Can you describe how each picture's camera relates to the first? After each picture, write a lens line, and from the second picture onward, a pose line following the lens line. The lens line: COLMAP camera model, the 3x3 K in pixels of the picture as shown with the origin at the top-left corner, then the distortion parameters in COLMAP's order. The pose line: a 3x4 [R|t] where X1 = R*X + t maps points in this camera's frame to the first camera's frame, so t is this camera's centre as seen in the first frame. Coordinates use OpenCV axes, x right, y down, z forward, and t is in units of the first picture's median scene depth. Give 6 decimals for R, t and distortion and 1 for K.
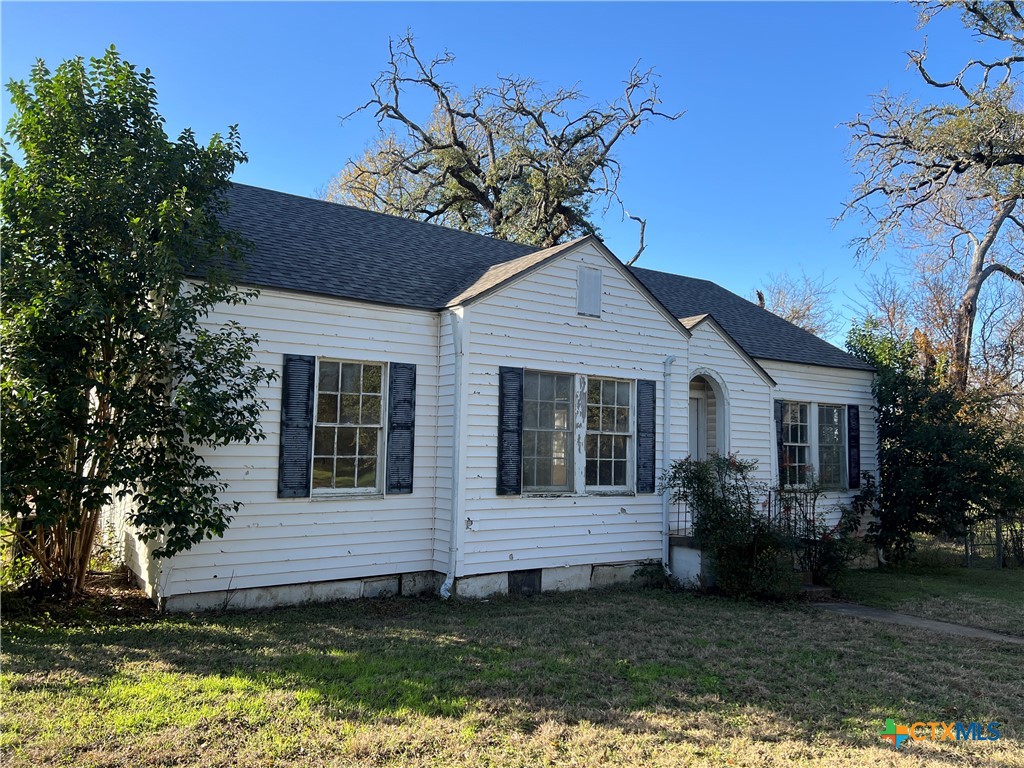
lens RADIAL K [[777.7, 0, 511.6], [0, 777.7, 383.4], [0, 0, 1]] dist [0.002395, -0.006093]
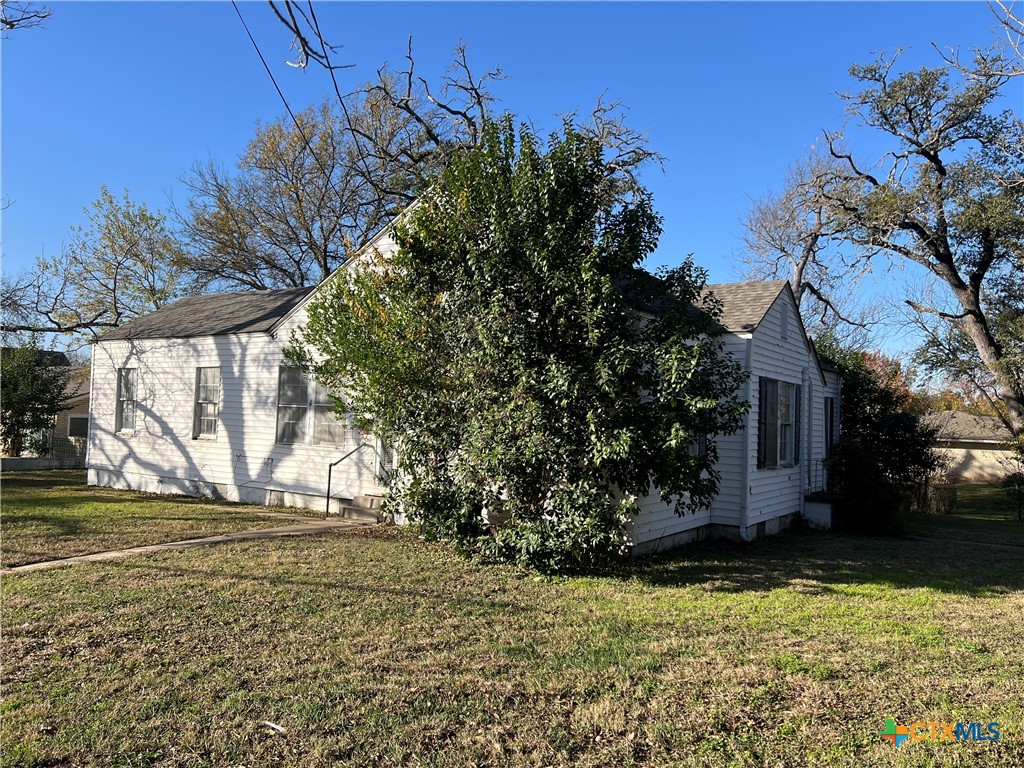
lens RADIAL K [[777.7, 0, 511.4], [0, 777.7, 378.6], [0, 0, 1]] dist [0.002395, -0.006093]
pose [[0.928583, 0.026189, 0.370200, -0.485903], [-0.042789, 0.998410, 0.036699, -0.025801], [-0.368650, -0.049918, 0.928227, -0.062171]]
